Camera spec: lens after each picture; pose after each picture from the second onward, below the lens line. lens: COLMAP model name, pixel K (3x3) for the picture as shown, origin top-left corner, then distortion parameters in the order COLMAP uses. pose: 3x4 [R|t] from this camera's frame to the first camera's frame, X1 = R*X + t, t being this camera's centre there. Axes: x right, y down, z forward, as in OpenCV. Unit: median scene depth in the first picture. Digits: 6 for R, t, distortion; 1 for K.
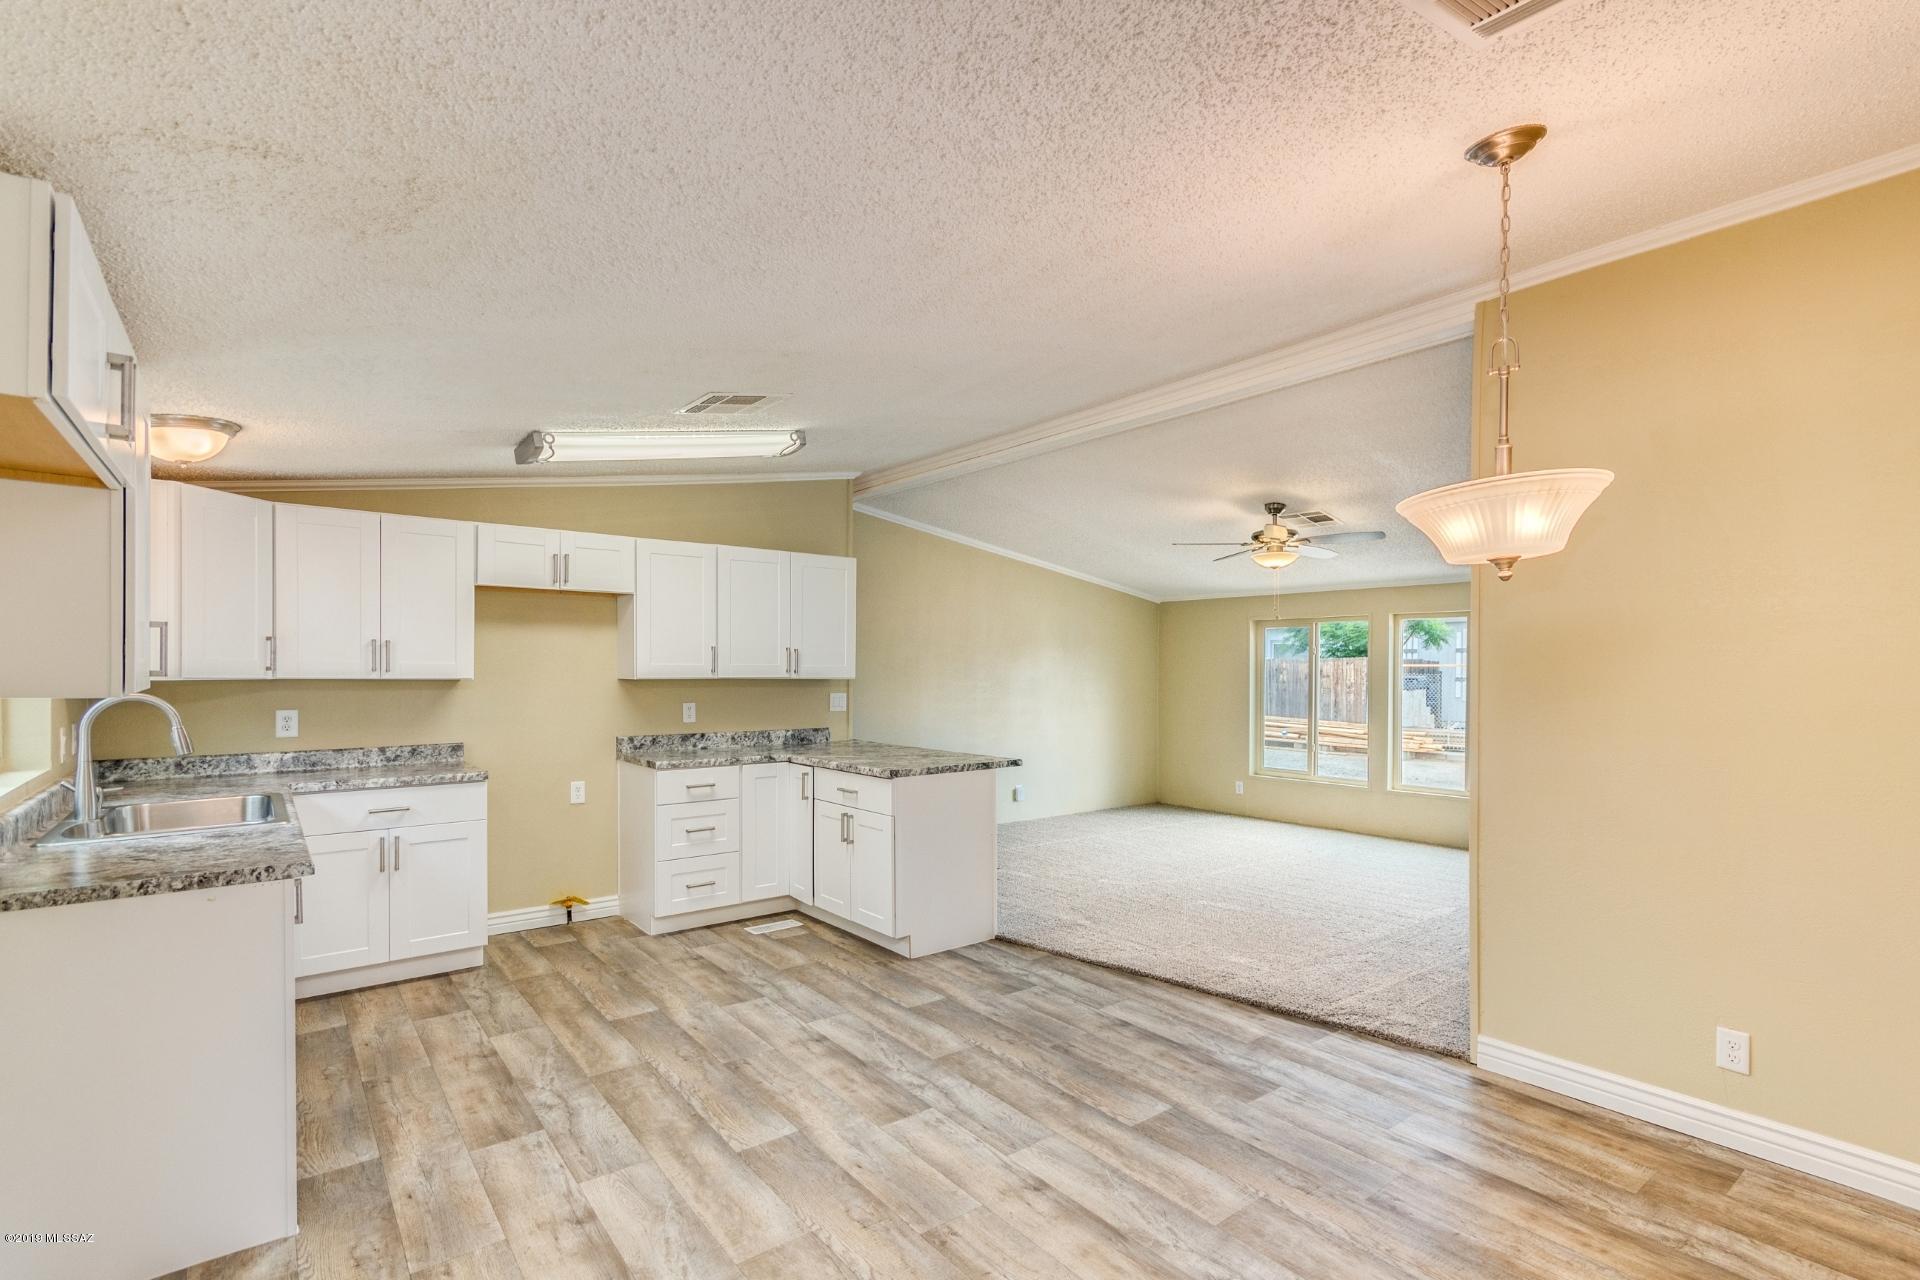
lens RADIAL K [[902.7, 0, 962.7], [0, 902.7, 672.6], [0, 0, 1]] dist [0.028635, 0.000077]
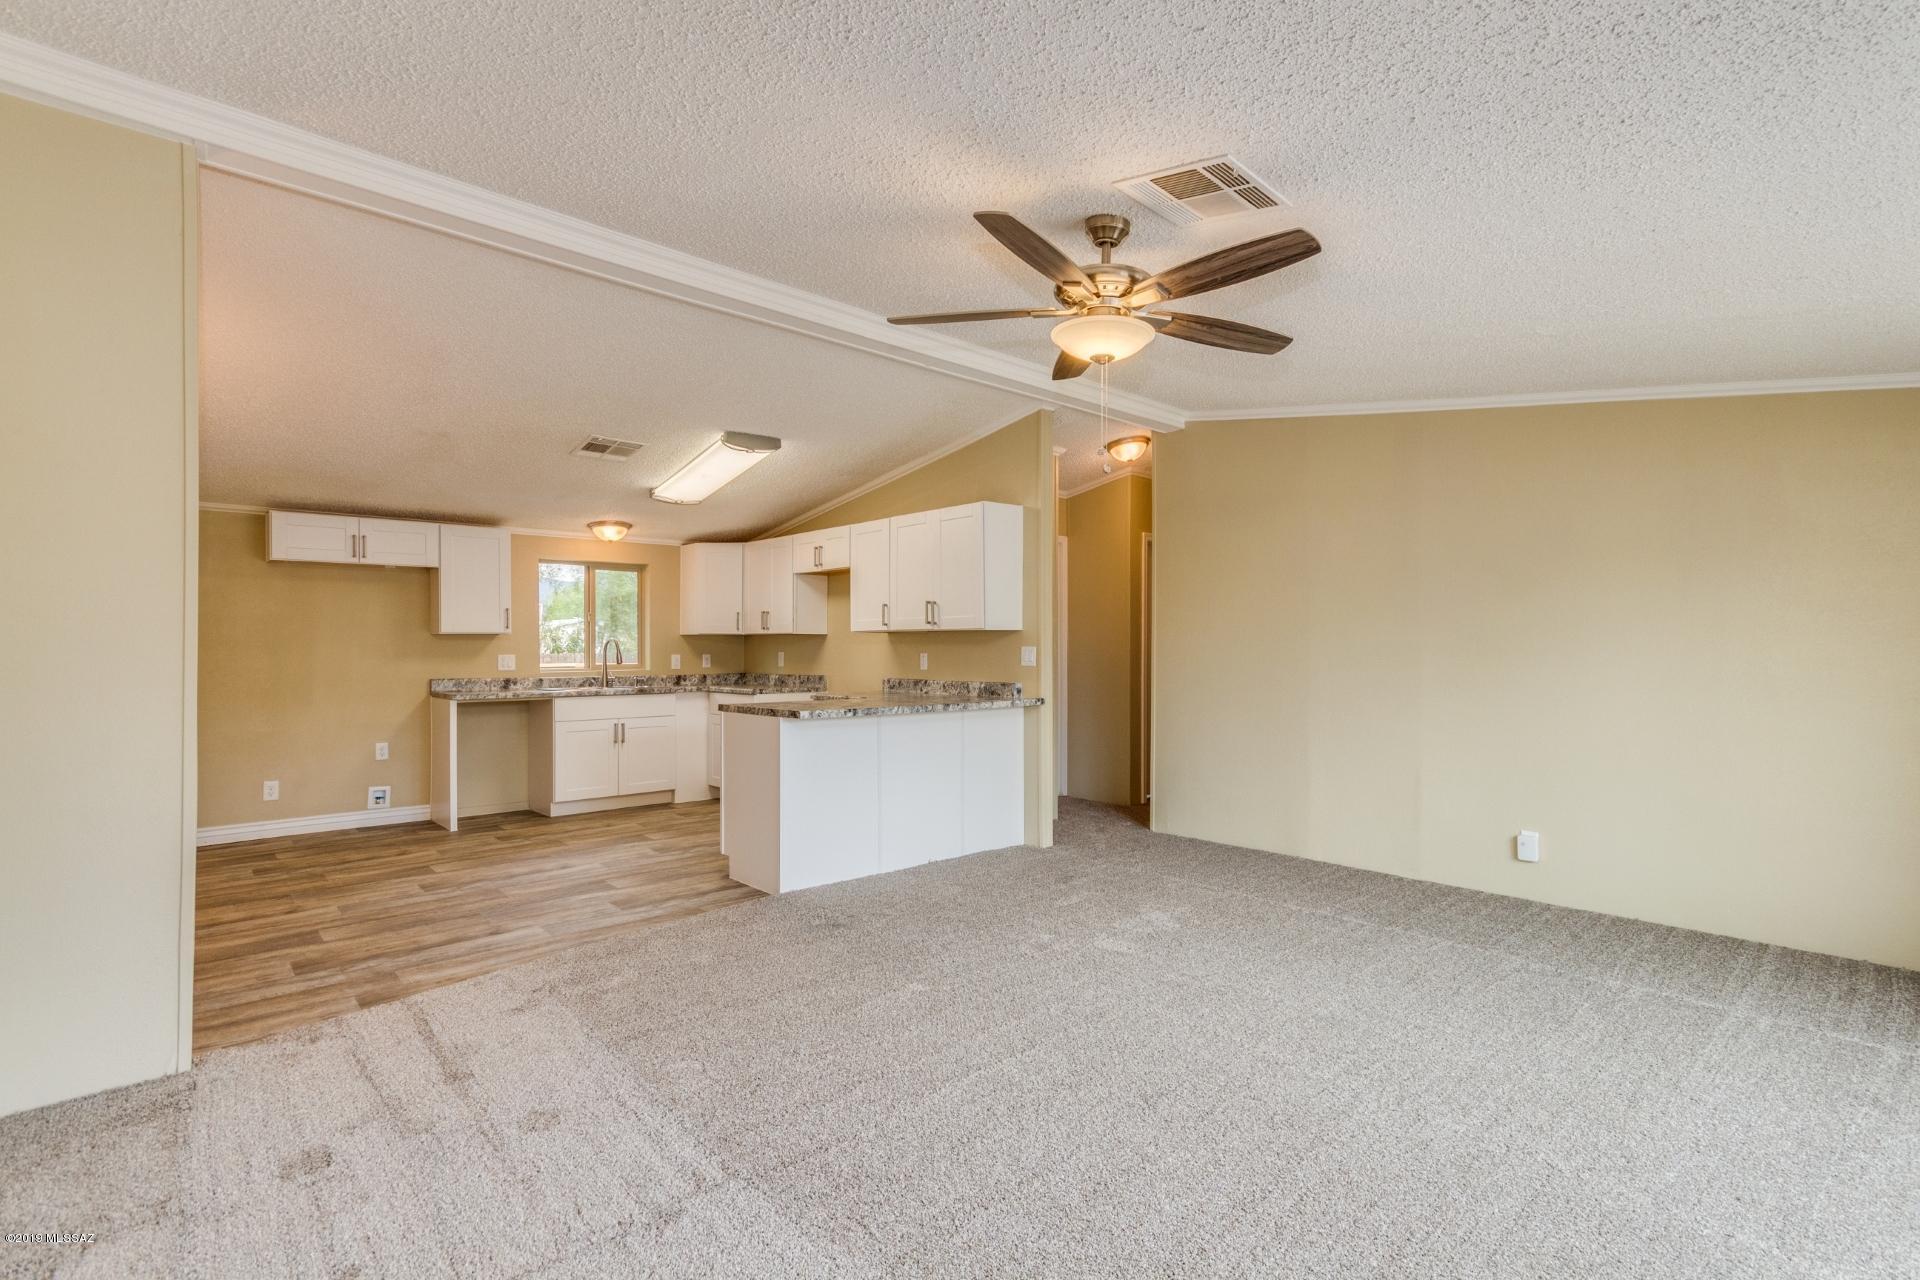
lens RADIAL K [[884.2, 0, 974.0], [0, 884.2, 650.4], [0, 0, 1]] dist [0.001383, 0.000175]
pose [[0.080752, -0.002324, -0.996732, 1.030112], [-0.002187, 0.999994, -0.002509, 0.039531], [0.996732, 0.002383, 0.080746, 1.192113]]
